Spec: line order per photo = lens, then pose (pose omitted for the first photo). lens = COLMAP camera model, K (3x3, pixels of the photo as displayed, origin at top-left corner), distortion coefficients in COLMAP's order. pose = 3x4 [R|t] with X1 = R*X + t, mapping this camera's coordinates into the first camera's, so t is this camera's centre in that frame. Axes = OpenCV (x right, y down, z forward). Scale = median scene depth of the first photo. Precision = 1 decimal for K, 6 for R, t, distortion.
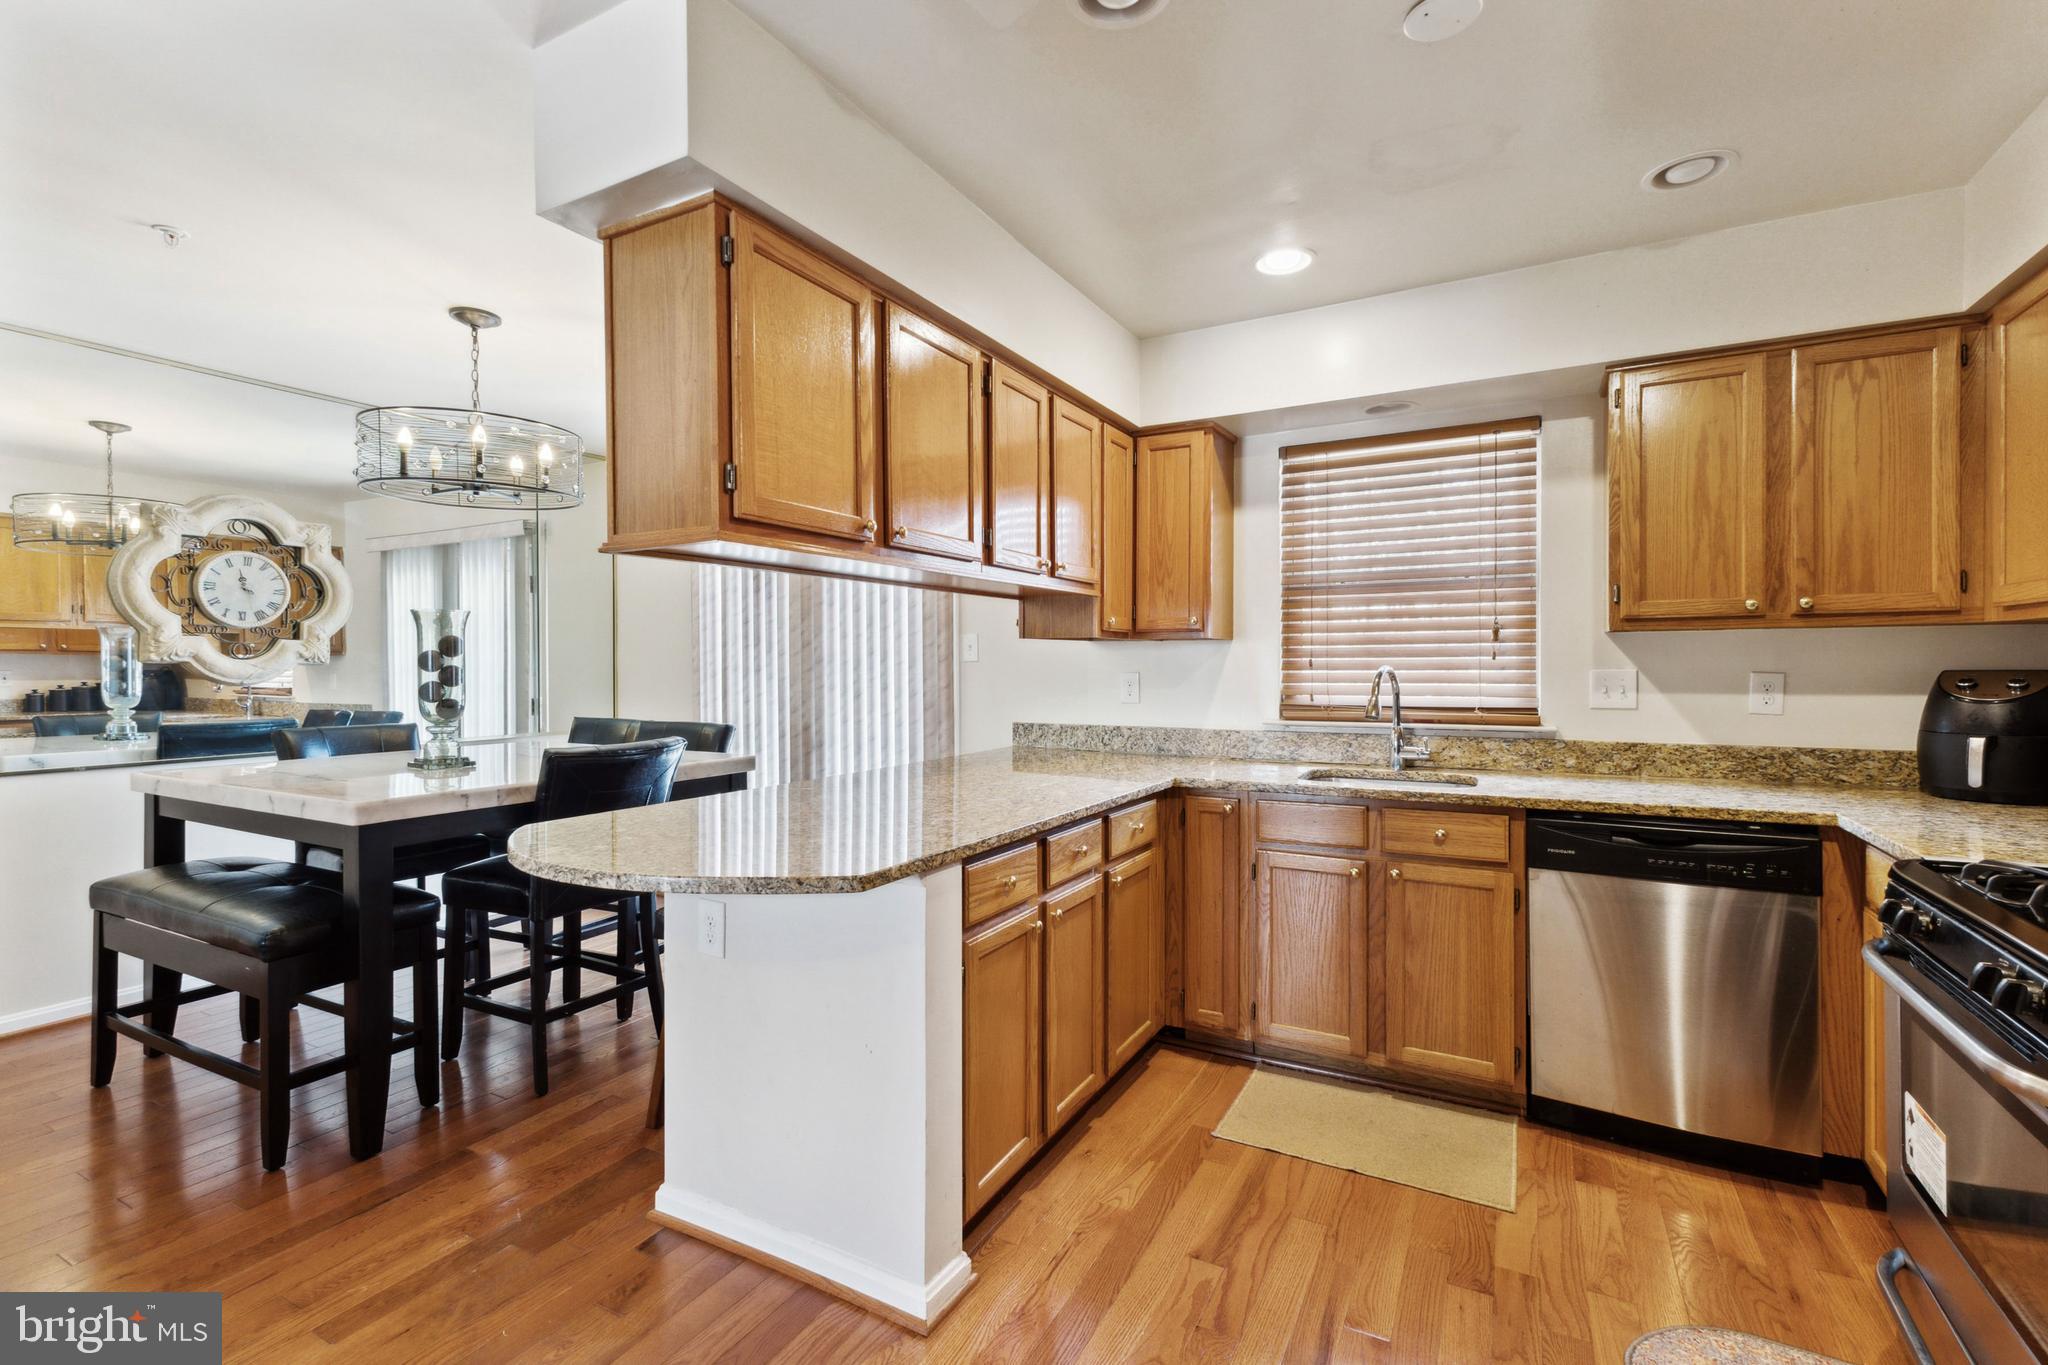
lens RADIAL K [[928.0, 0, 1014.4], [0, 928.0, 676.4], [0, 0, 1]] dist [0.021157, -0.000721]
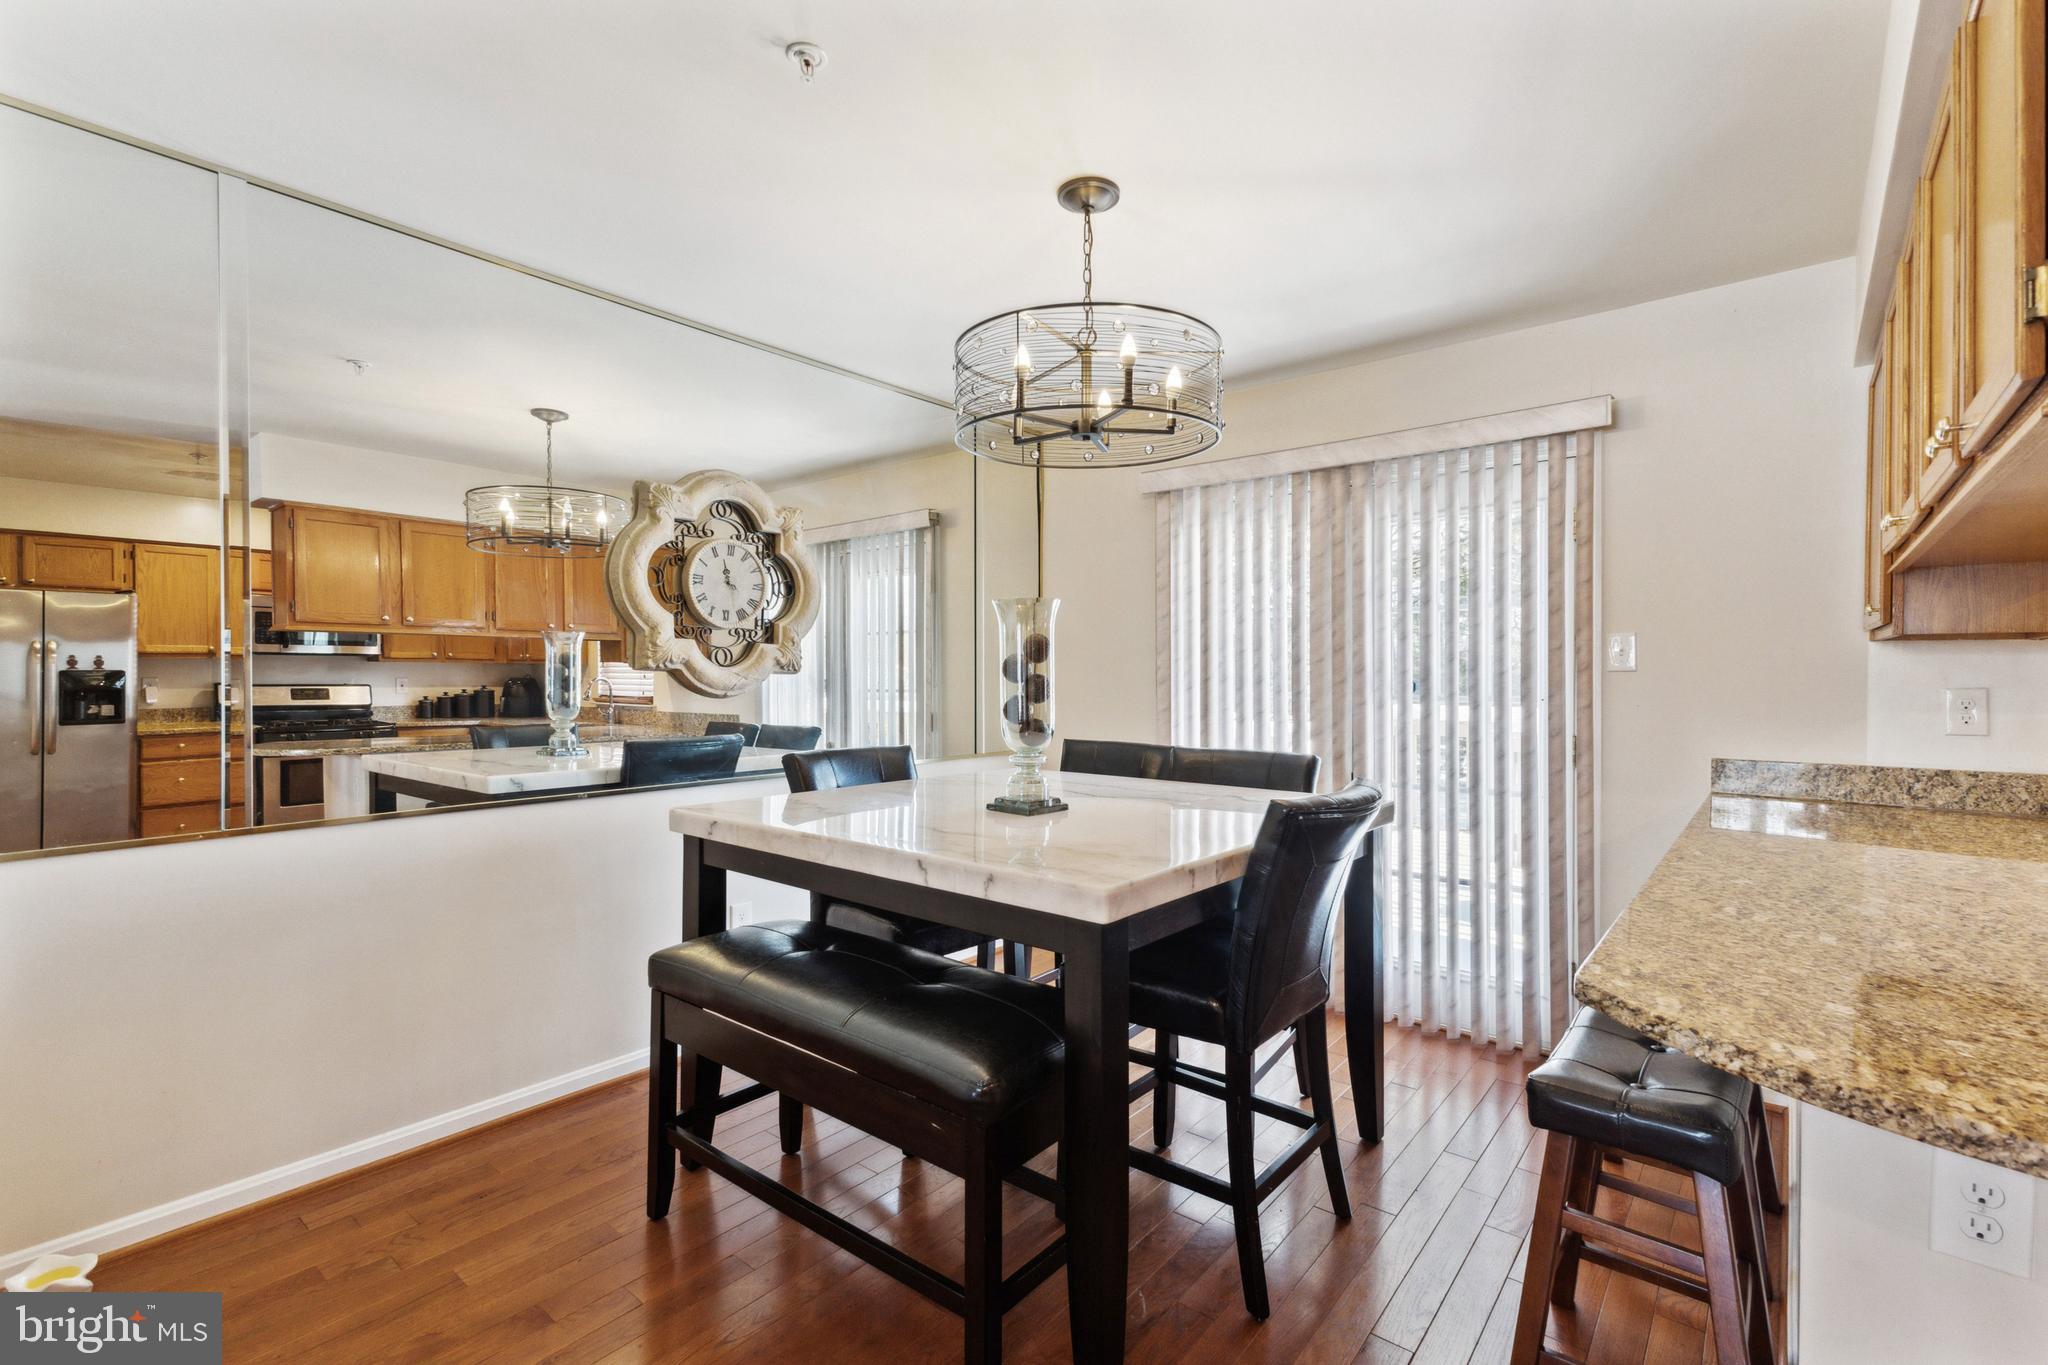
lens RADIAL K [[928.0, 0, 1028.6], [0, 928.0, 682.4], [0, 0, 1]] dist [0.021157, -0.000721]
pose [[0.983350, 0.004264, -0.181669, -0.415377], [-0.005050, 0.999980, -0.003864, -0.002128], [0.181649, 0.004717, 0.983352, 0.238225]]
